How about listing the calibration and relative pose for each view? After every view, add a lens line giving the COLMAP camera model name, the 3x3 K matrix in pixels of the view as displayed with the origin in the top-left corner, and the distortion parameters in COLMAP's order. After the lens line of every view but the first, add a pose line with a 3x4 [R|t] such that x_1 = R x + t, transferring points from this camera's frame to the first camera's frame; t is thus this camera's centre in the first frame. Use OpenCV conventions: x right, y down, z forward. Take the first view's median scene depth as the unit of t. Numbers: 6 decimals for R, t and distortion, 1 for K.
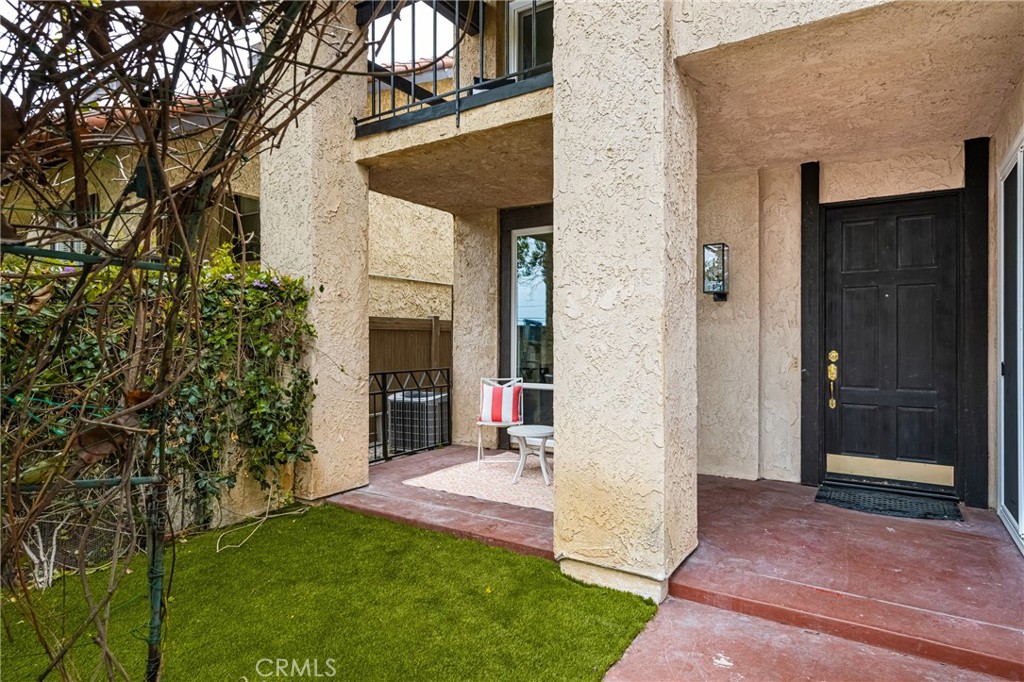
lens RADIAL K [[587.8, 0, 512.0], [0, 587.8, 341.0], [0, 0, 1]] dist [0.000898, 0.000202]
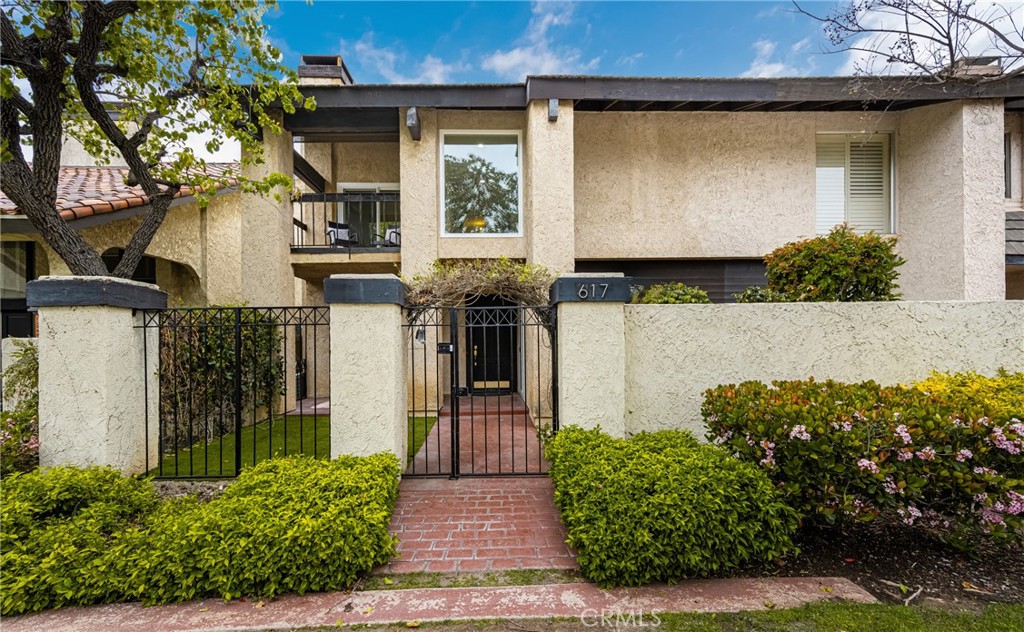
lens RADIAL K [[416.2, 0, 508.1], [0, 416.2, 345.7], [0, 0, 1]] dist [0.009137, 0.000131]
pose [[0.814323, -0.012369, 0.580280, -0.438196], [0.017121, 0.999850, -0.002713, 0.022413], [-0.580160, 0.012144, 0.814412, -0.653228]]
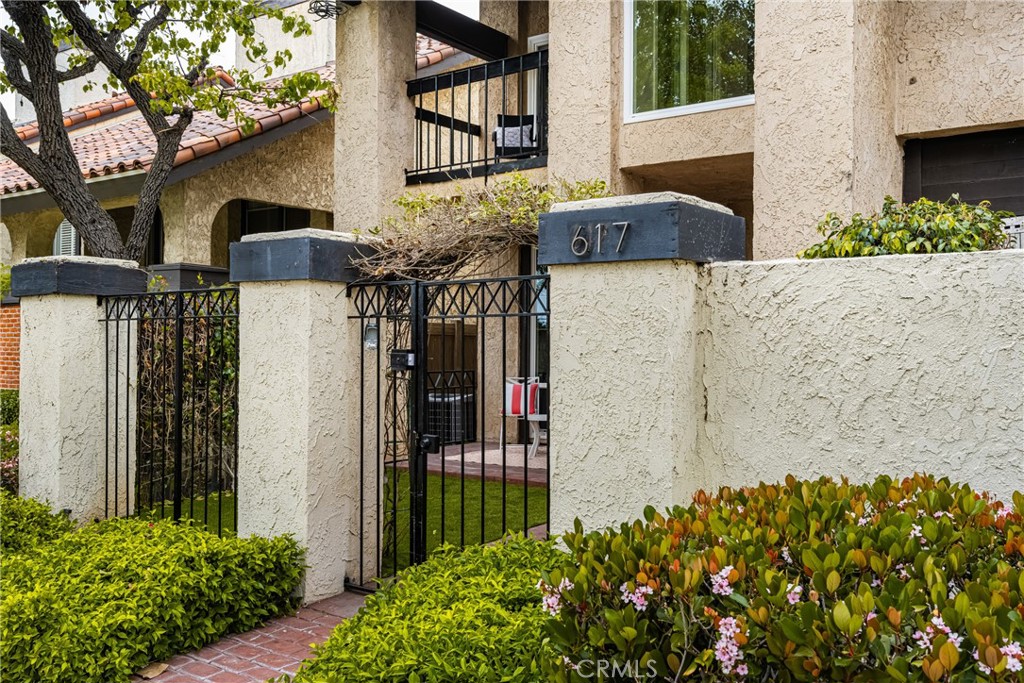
lens RADIAL K [[929.6, 0, 512.0], [0, 929.6, 341.5], [0, 0, 1]] dist [0.004413, -0.004705]
pose [[0.998794, 0.002767, -0.049018, 0.056238], [-0.003263, 0.999944, -0.010049, 0.014423], [0.048987, 0.010196, 0.998747, -0.861516]]
